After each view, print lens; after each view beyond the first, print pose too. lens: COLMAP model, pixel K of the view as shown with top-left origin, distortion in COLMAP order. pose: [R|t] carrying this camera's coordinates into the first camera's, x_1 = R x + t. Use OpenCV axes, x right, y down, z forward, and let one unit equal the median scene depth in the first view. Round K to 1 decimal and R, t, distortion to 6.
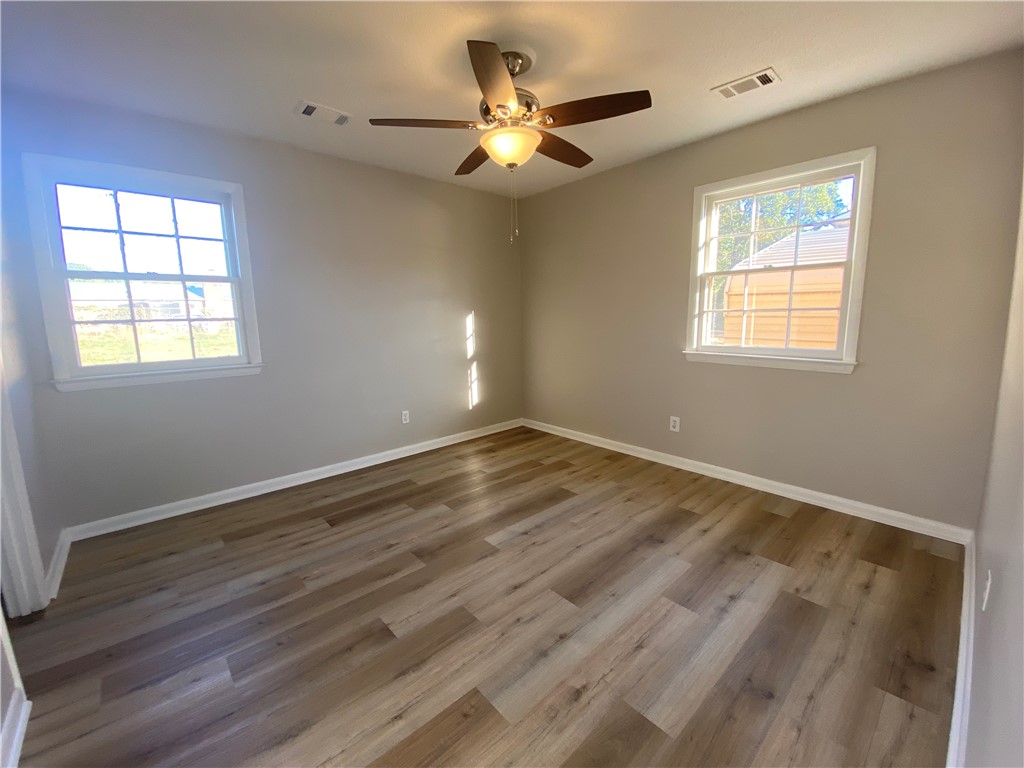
lens RADIAL K [[419.8, 0, 508.9], [0, 419.8, 381.6], [0, 0, 1]] dist [0.050207, -0.035211]
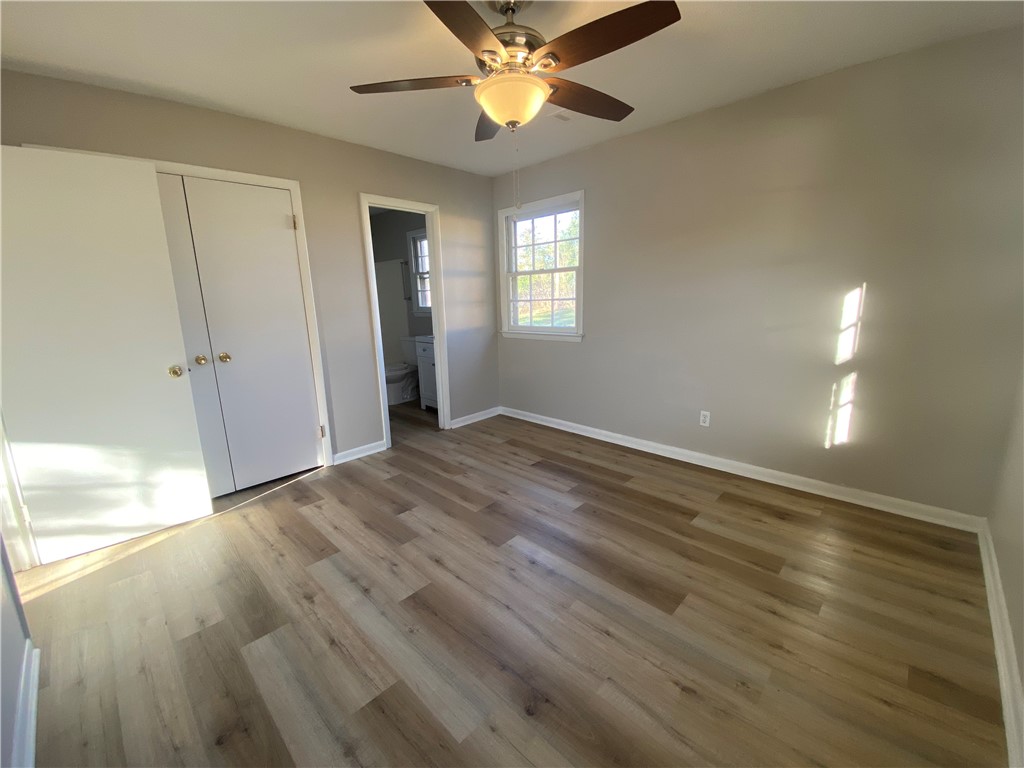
lens RADIAL K [[419.8, 0, 508.9], [0, 419.8, 381.6], [0, 0, 1]] dist [0.050207, -0.035211]
pose [[0.057207, 0.219572, -0.973918, 0.762602], [-0.126926, 0.969199, 0.211053, -0.162834], [0.990261, 0.111541, 0.083315, 0.809746]]
